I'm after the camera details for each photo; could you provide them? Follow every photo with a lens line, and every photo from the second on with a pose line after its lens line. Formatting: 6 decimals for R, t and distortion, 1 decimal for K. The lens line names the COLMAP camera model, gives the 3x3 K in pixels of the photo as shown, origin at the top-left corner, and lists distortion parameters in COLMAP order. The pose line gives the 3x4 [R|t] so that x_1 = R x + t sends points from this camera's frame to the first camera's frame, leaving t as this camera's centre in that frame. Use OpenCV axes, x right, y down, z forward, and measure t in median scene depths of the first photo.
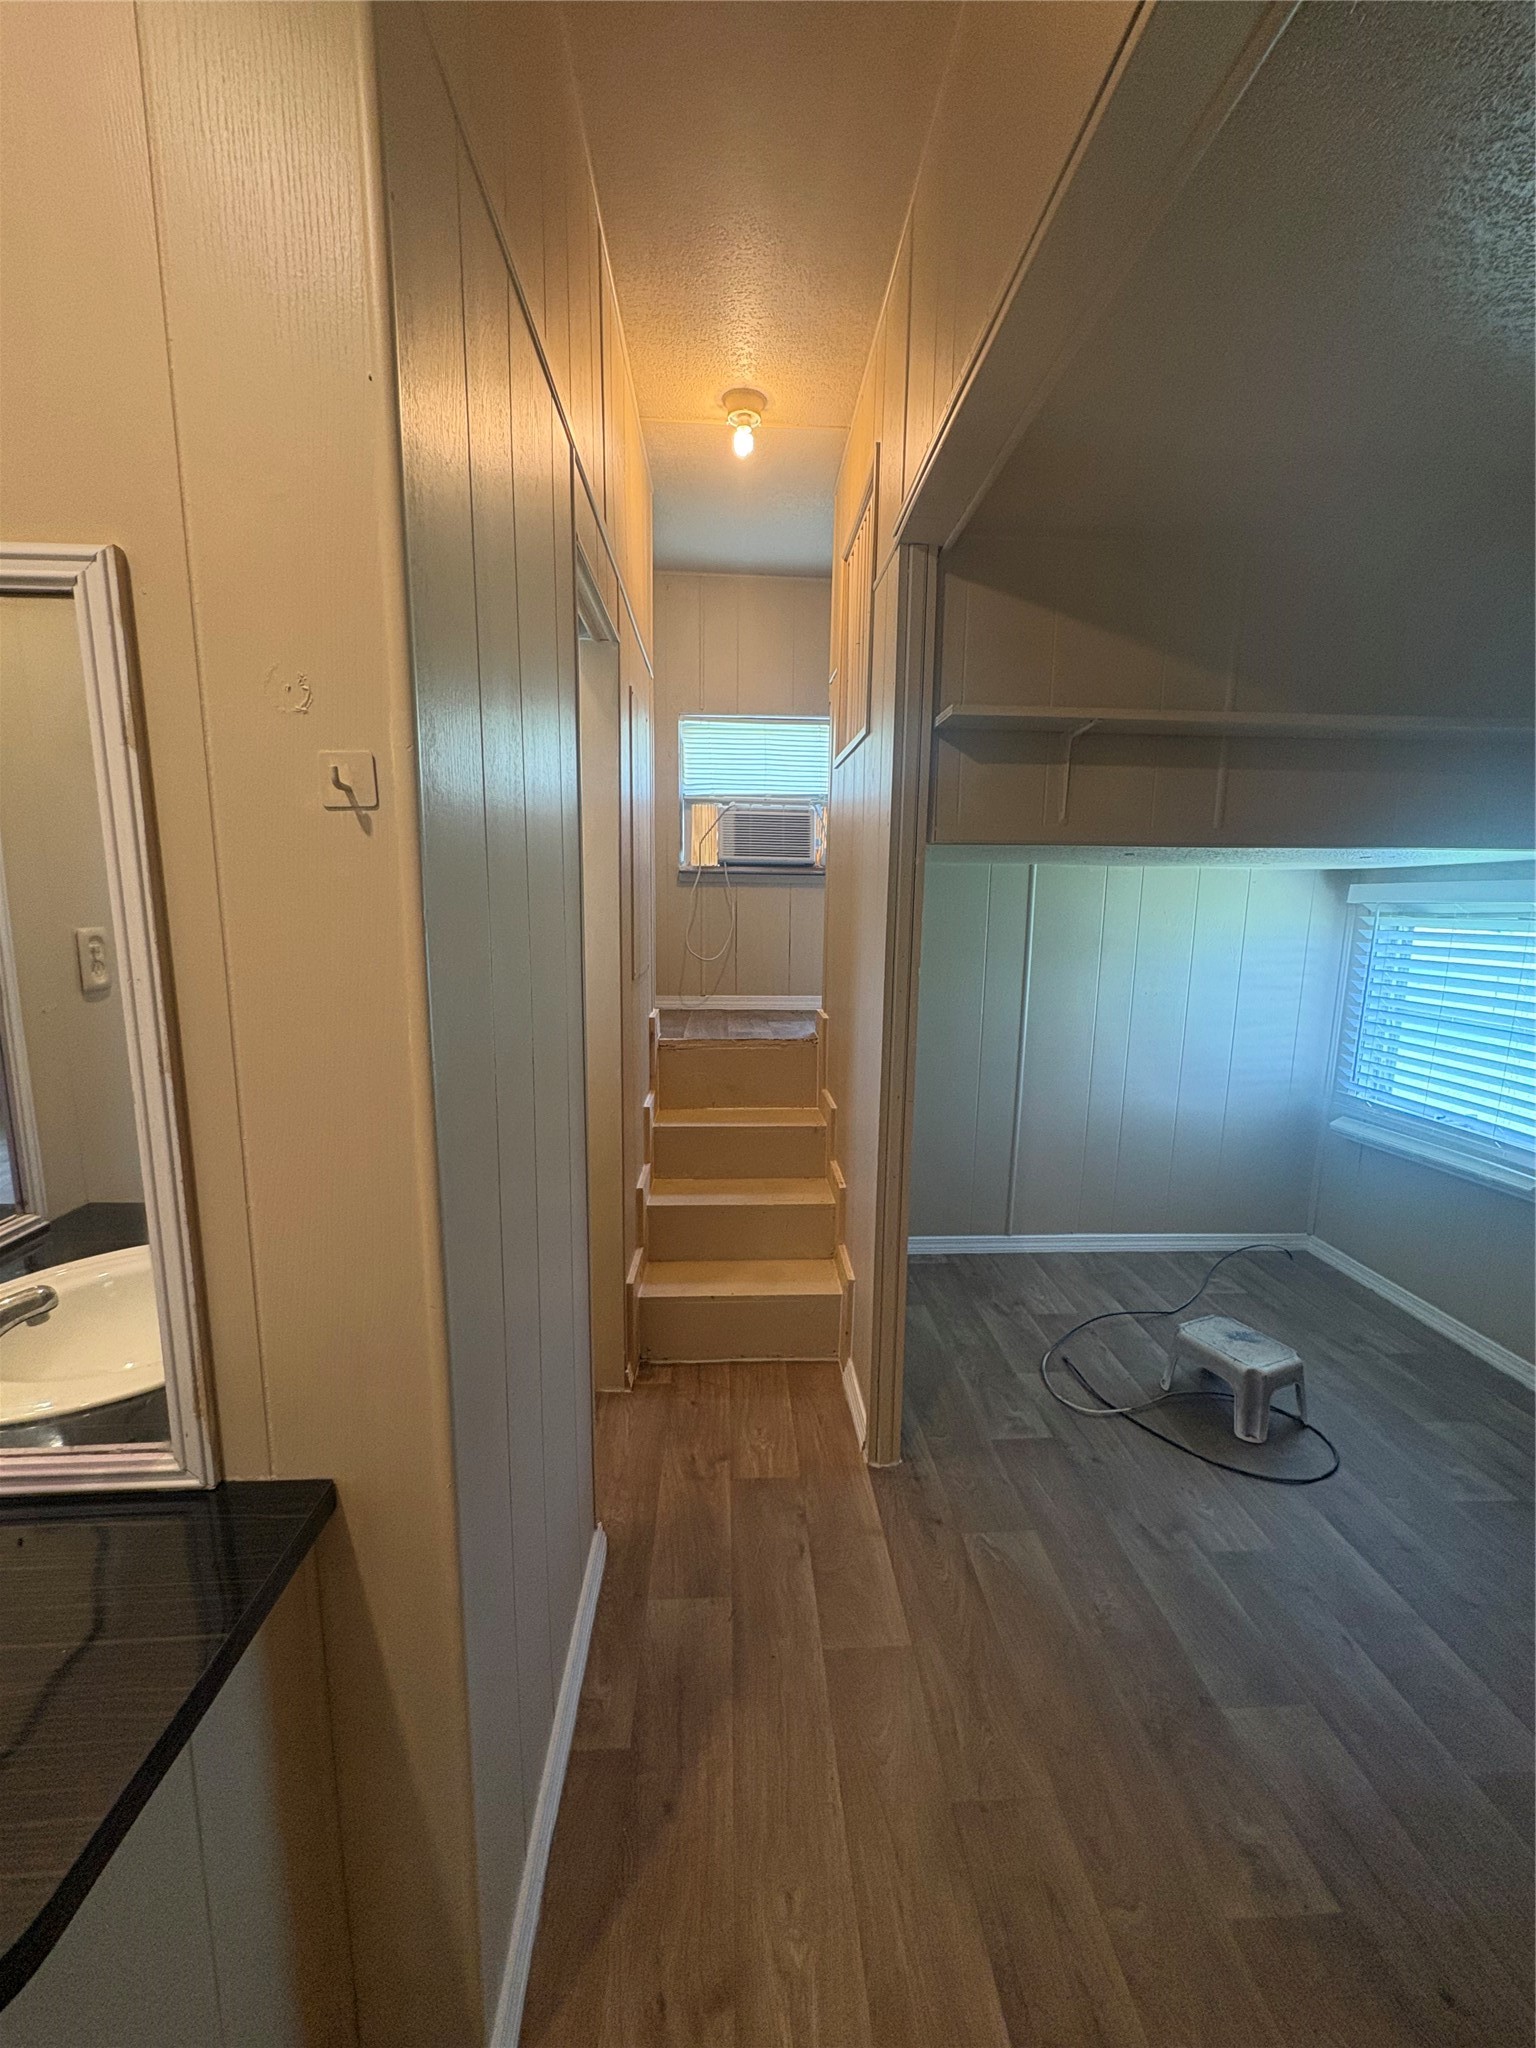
lens RADIAL K [[819.5, 0, 773.9], [0, 819.5, 1038.3], [0, 0, 1]] dist [0.000432, 0.000554]
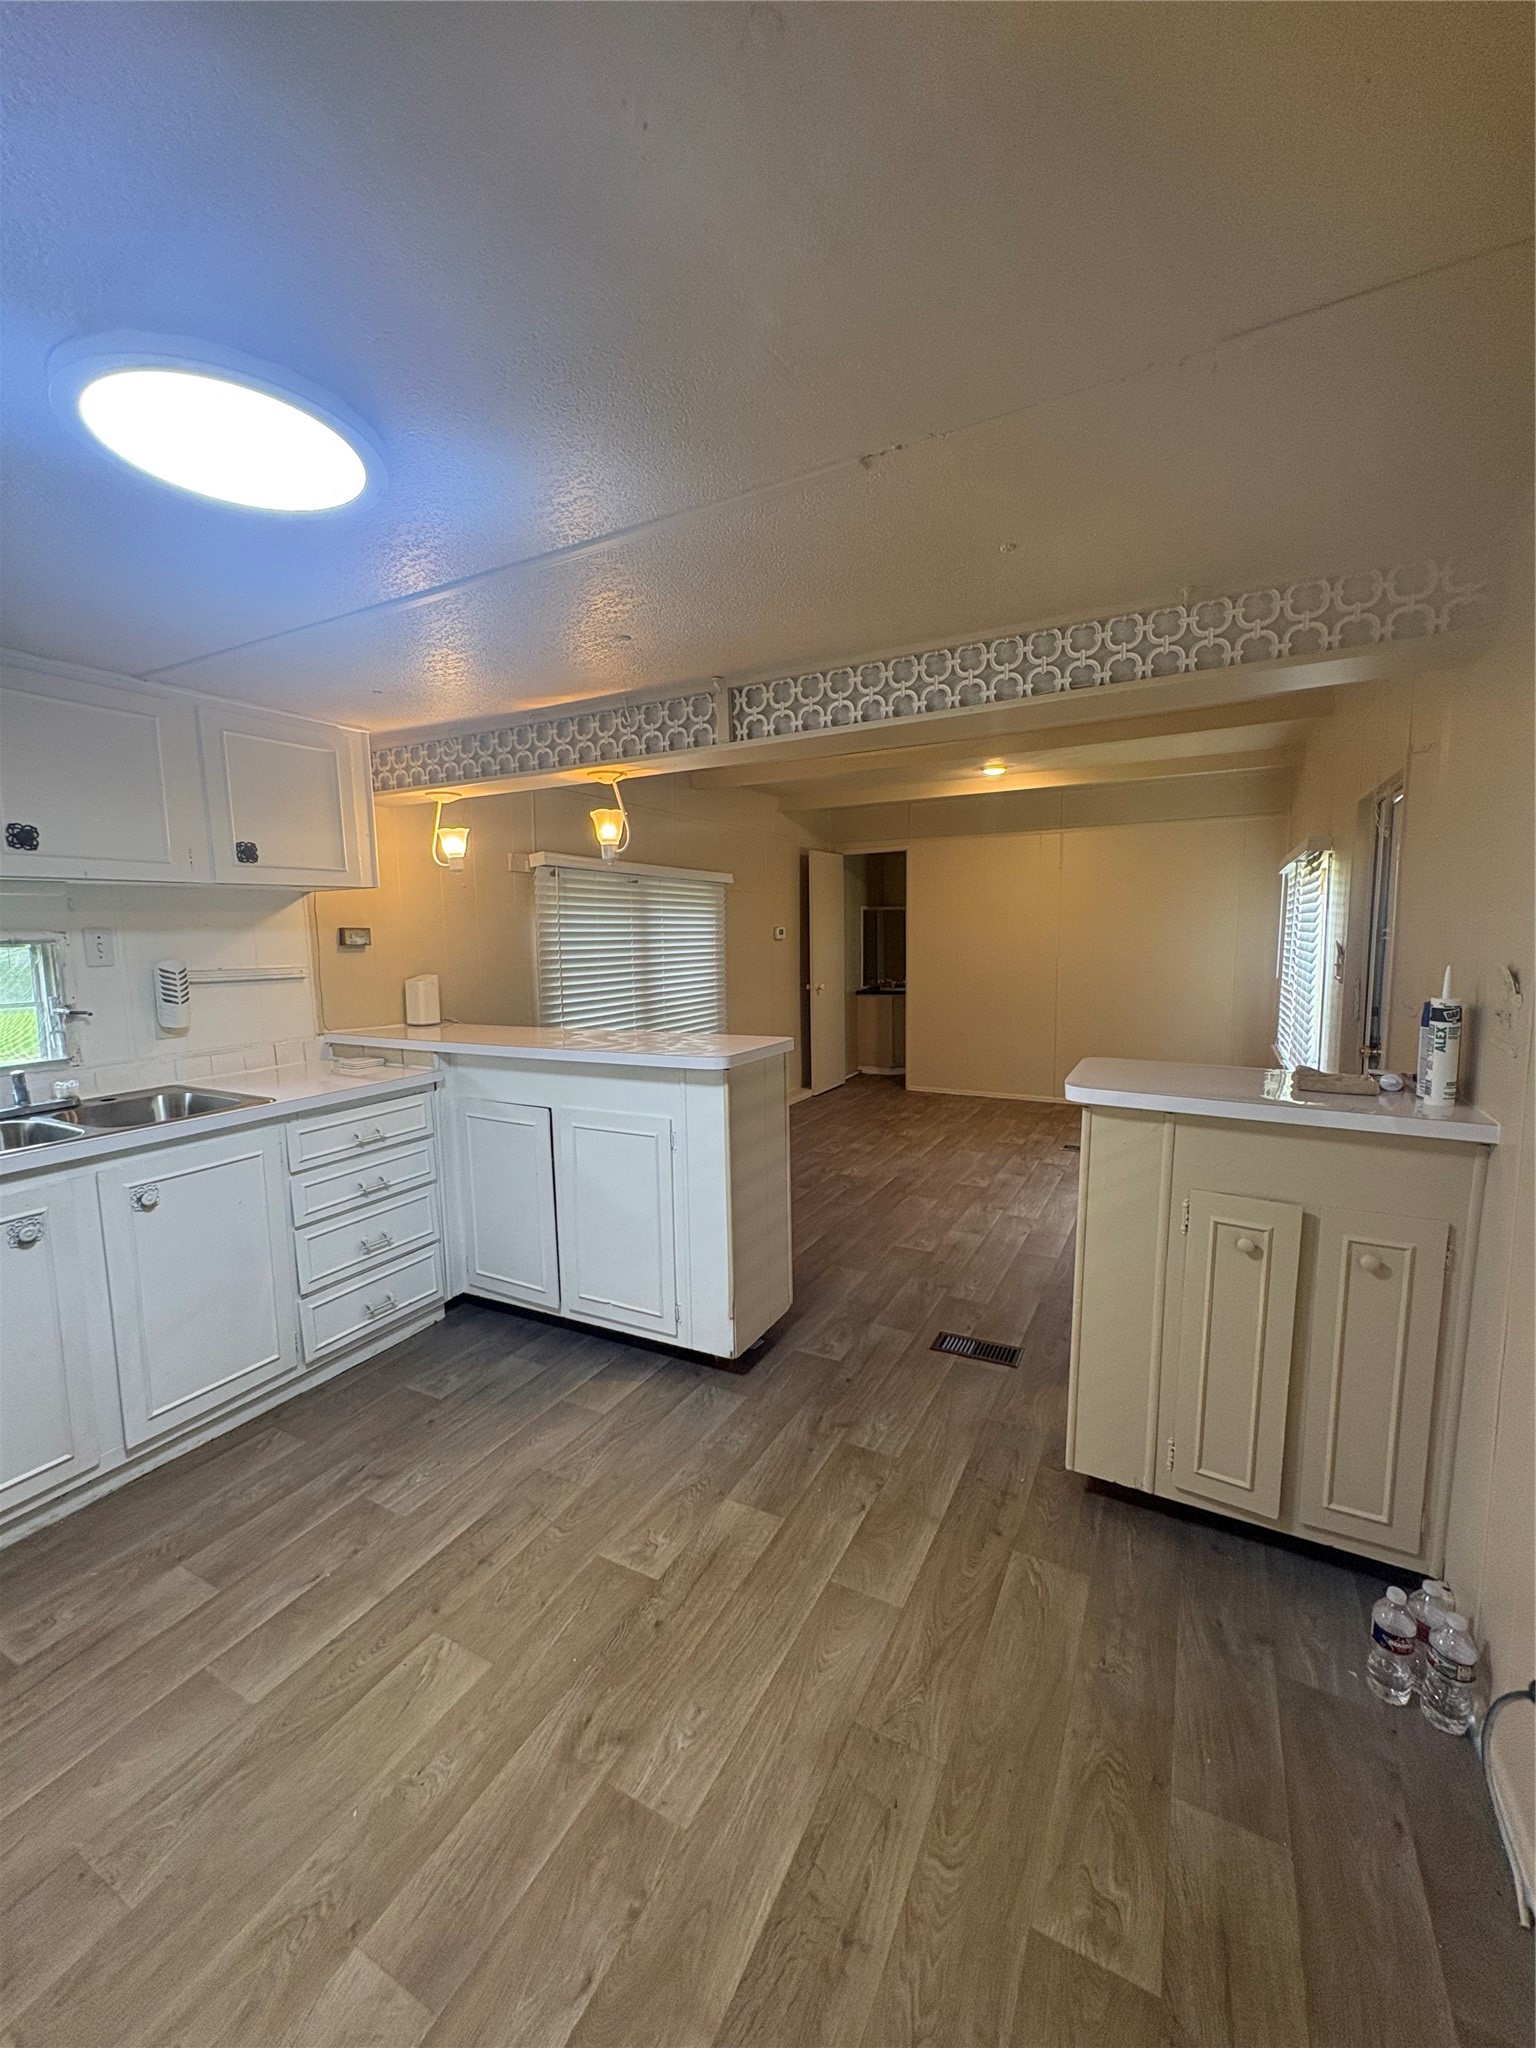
lens RADIAL K [[819.5, 0, 773.2], [0, 819.5, 1033.5], [0, 0, 1]] dist [0.000432, 0.000554]
pose [[0.853978, 0.047043, -0.518178, 1.007877], [-0.060157, 0.998153, -0.008524, -0.090636], [0.516820, 0.038452, 0.855230, 0.373137]]
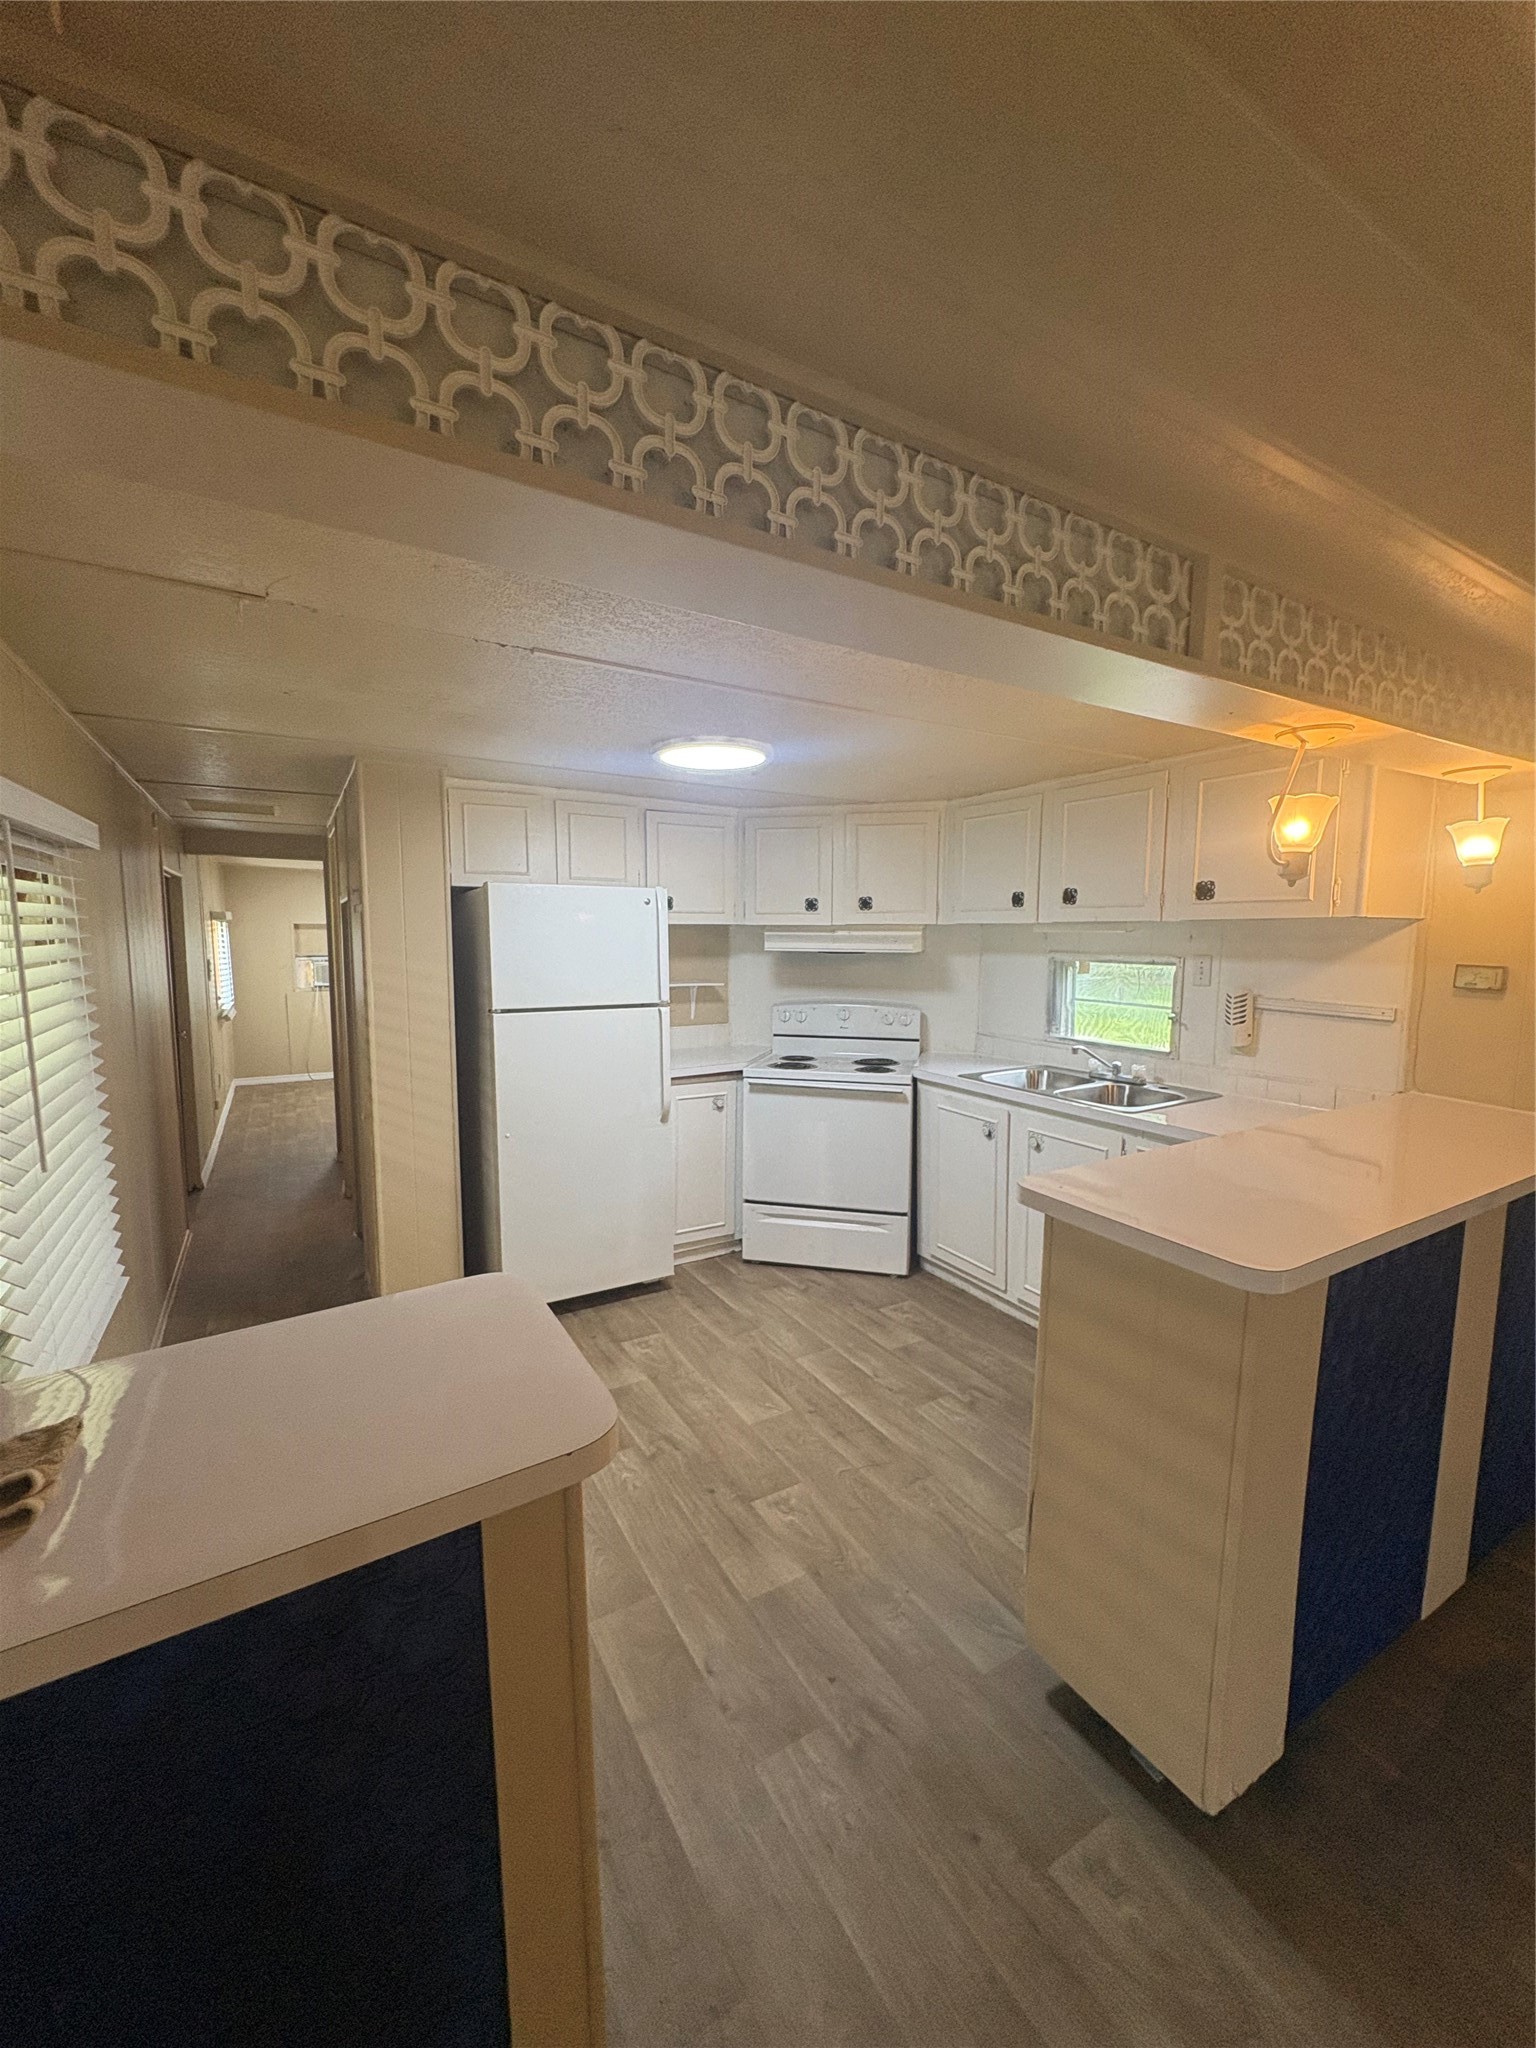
lens RADIAL K [[819.5, 0, 762.9], [0, 819.5, 1015.2], [0, 0, 1]] dist [0.000432, 0.000554]
pose [[-0.895182, 0.035894, -0.444252, 0.902098], [-0.079485, 0.967916, 0.238370, -0.424125], [0.438555, 0.248696, -0.863609, 2.063219]]
